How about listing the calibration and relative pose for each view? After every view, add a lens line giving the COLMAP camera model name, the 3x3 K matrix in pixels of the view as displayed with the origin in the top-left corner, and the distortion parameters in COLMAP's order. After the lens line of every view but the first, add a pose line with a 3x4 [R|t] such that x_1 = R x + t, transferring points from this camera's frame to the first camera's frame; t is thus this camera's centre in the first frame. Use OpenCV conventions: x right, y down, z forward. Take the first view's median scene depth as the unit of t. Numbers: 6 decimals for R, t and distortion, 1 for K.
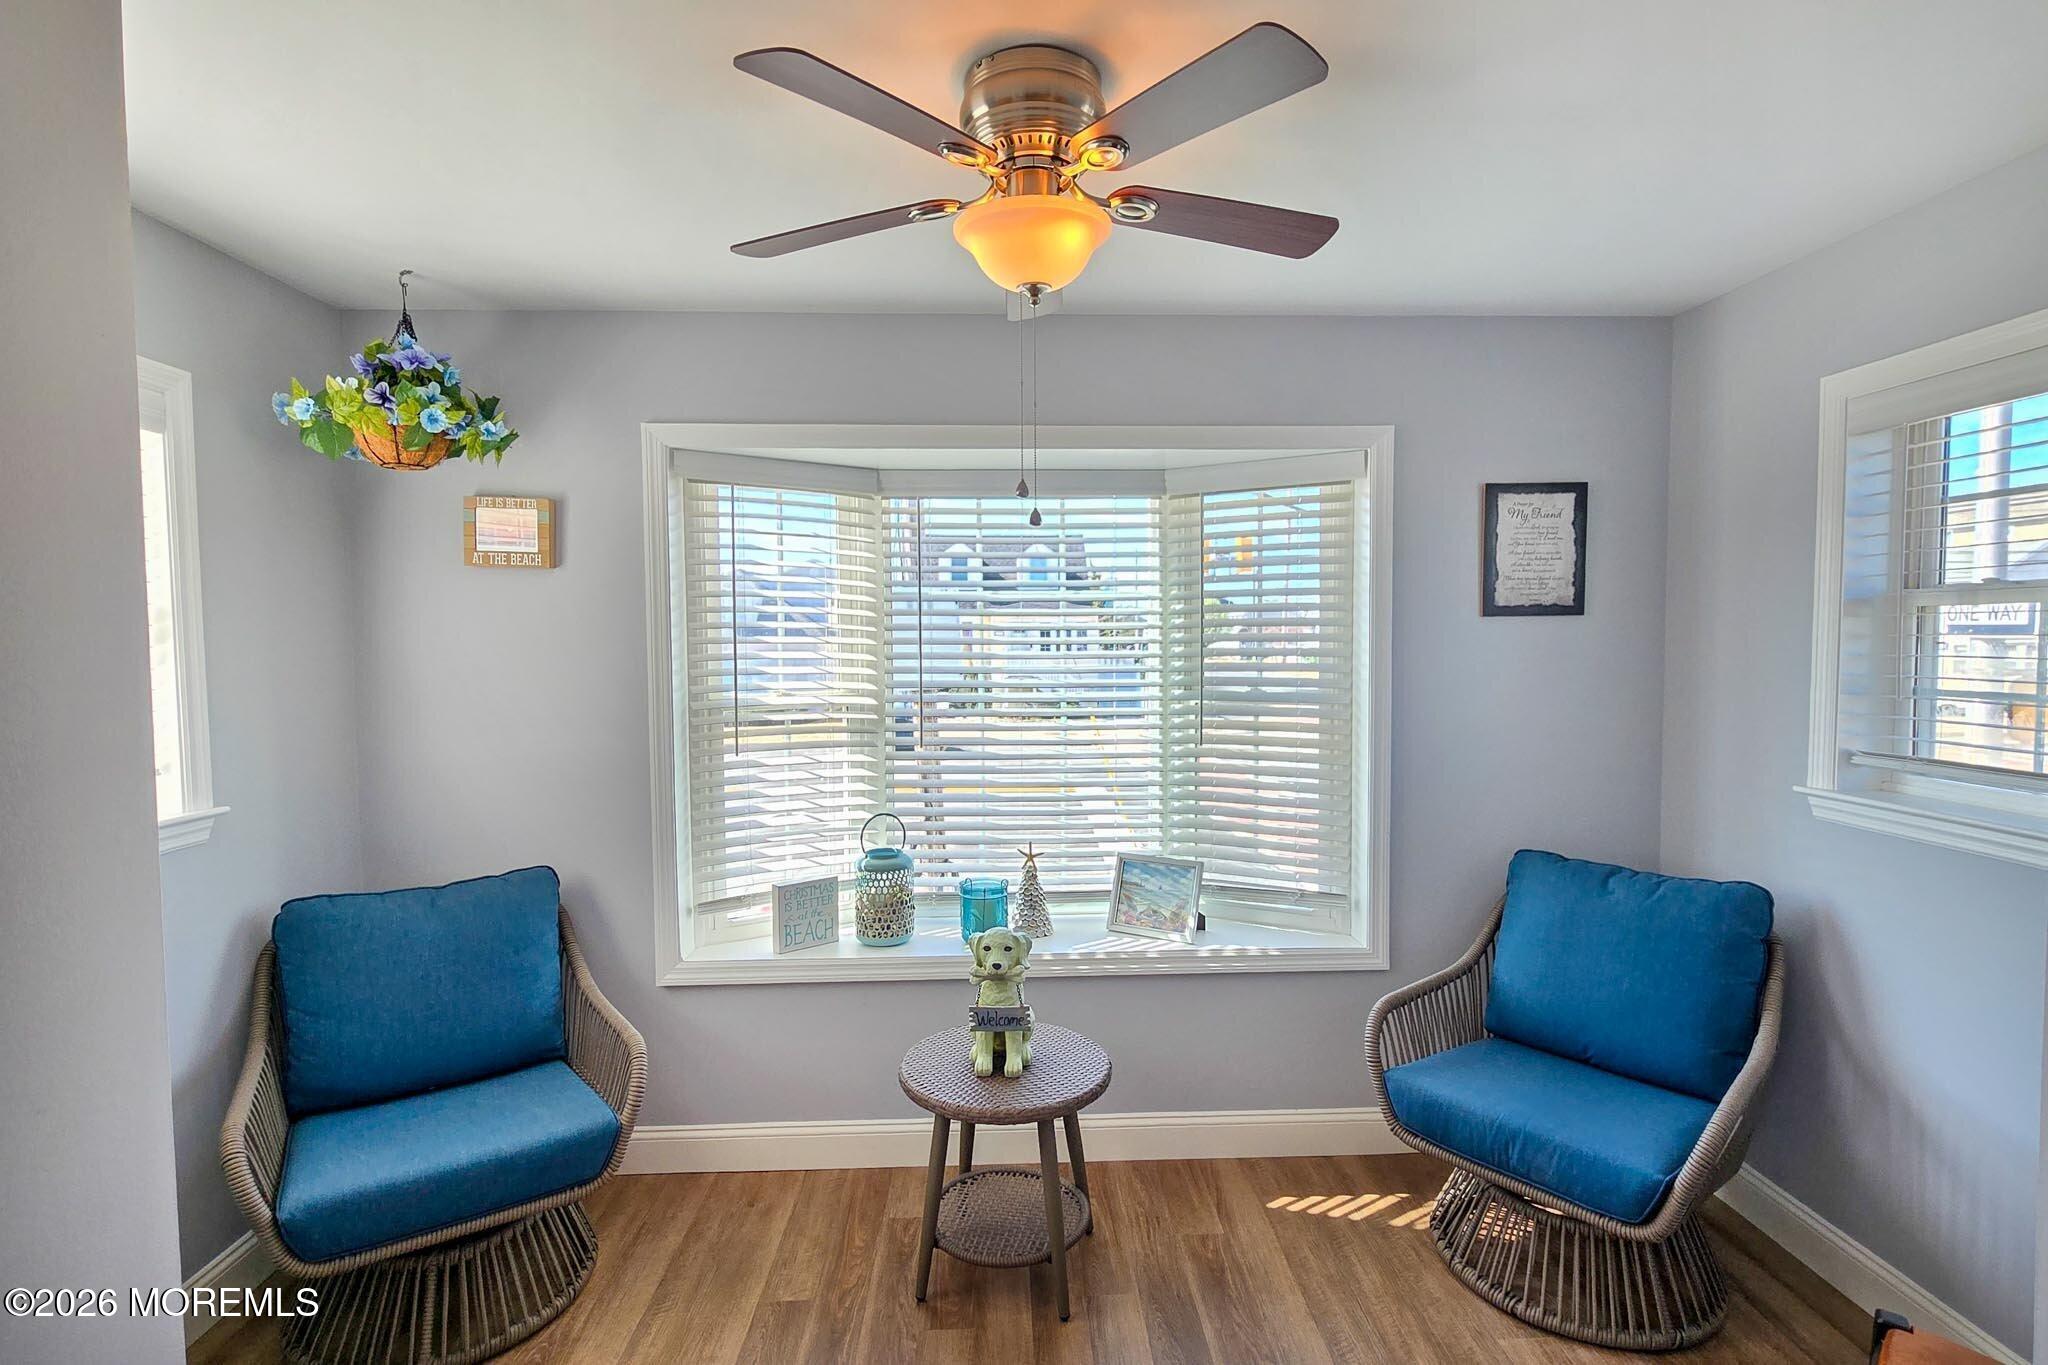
lens RADIAL K [[982.9, 0, 1019.2], [0, 982.9, 684.5], [0, 0, 1]] dist [0.006647, -0.003457]
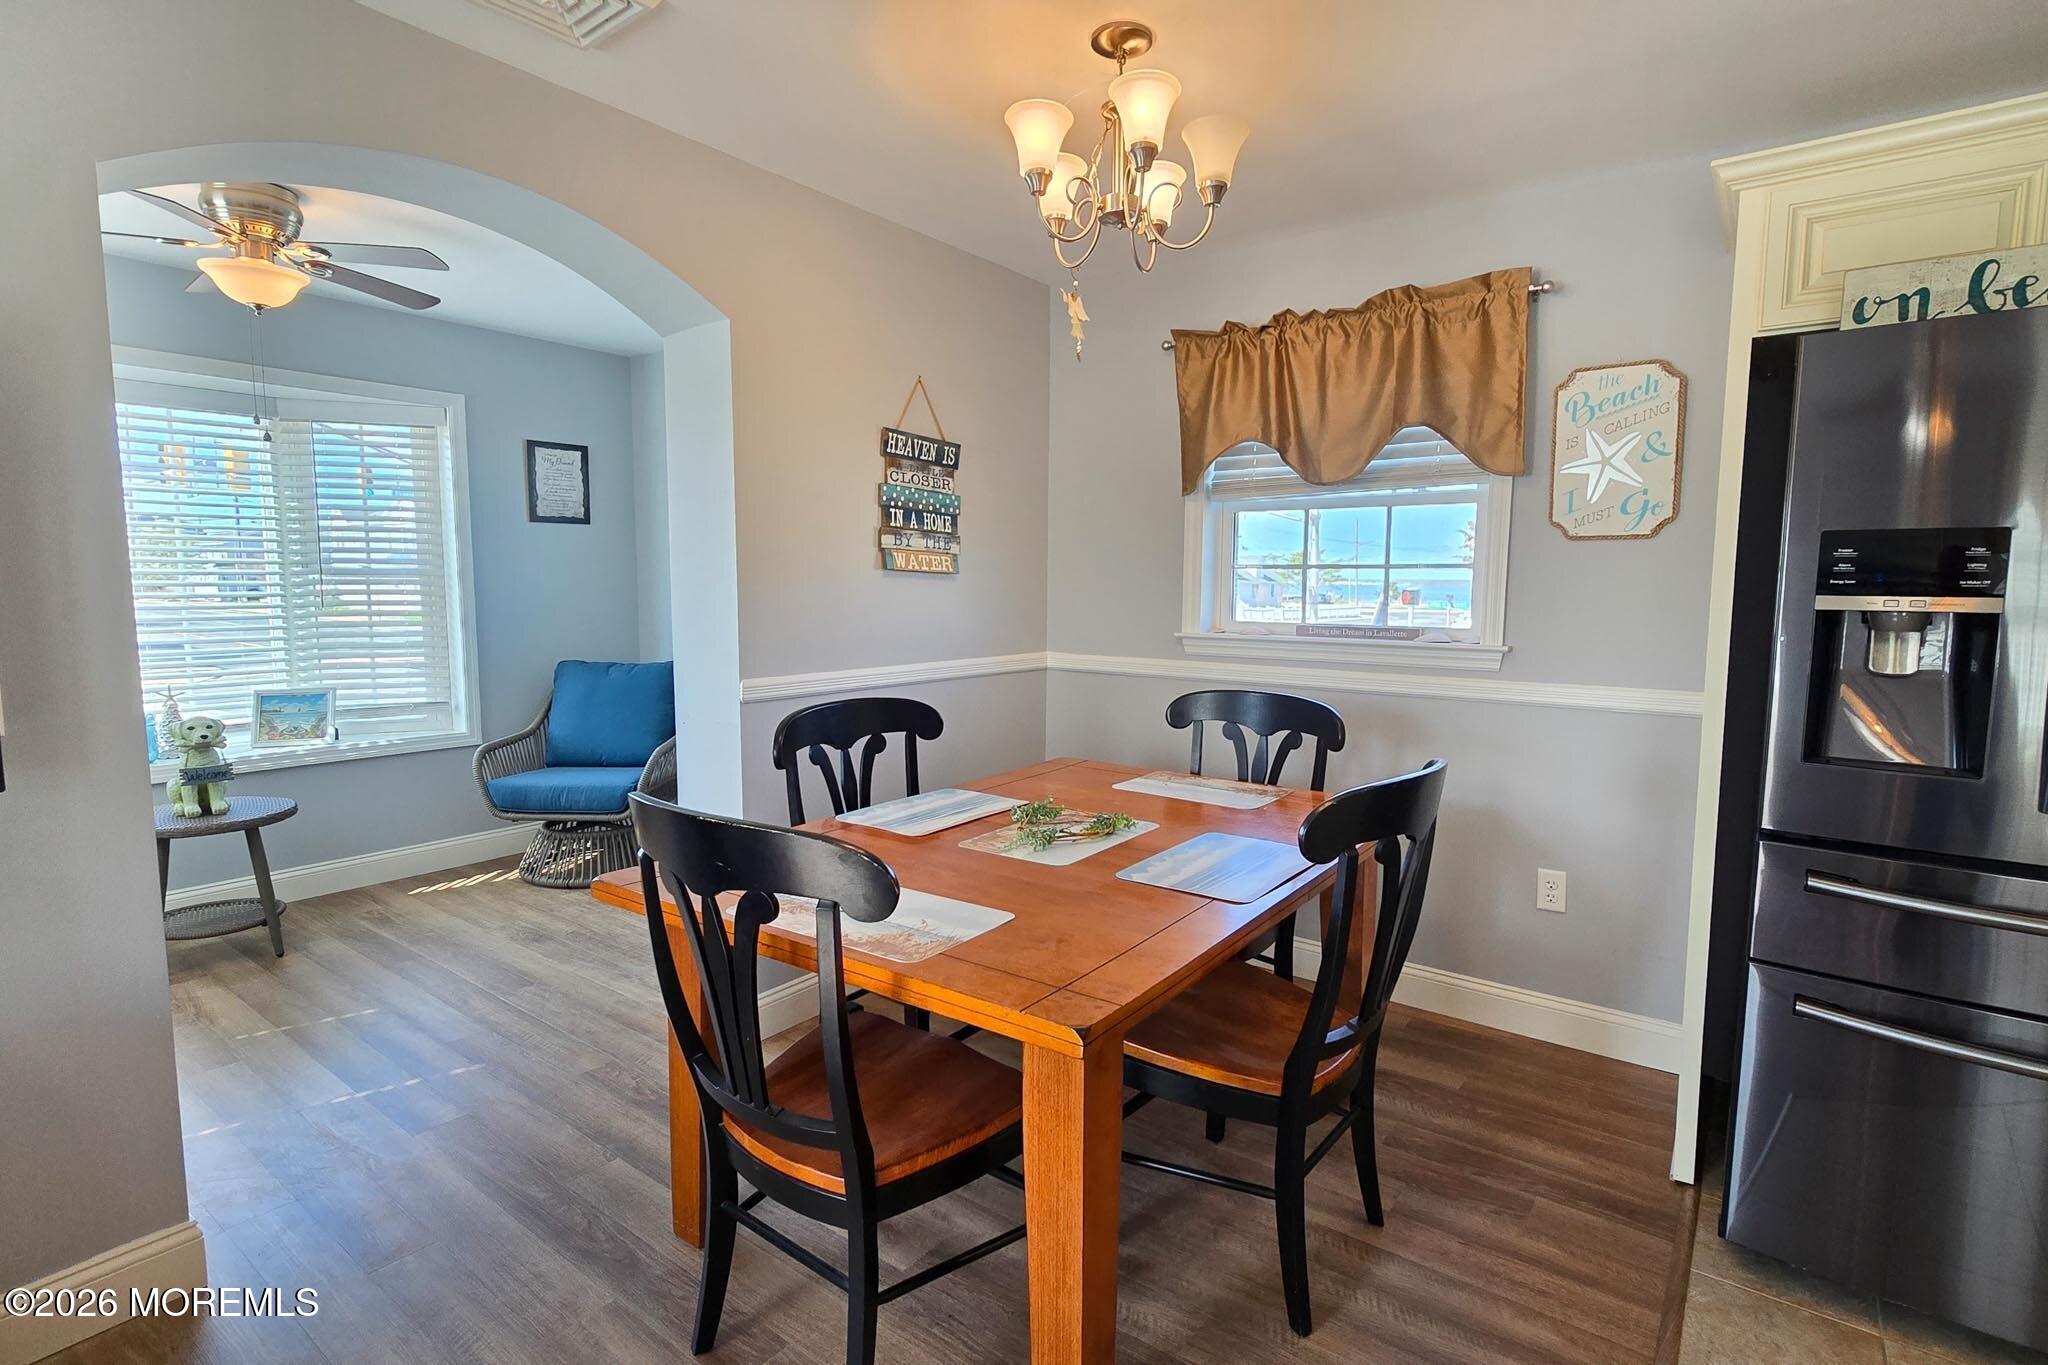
lens RADIAL K [[982.9, 0, 1055.0], [0, 982.9, 670.6], [0, 0, 1]] dist [0.006647, -0.003457]
pose [[0.600859, -0.065491, 0.796668, -0.325263], [0.025051, 0.997691, 0.063122, 0.096484], [-0.798963, -0.017970, 0.601112, -0.687770]]
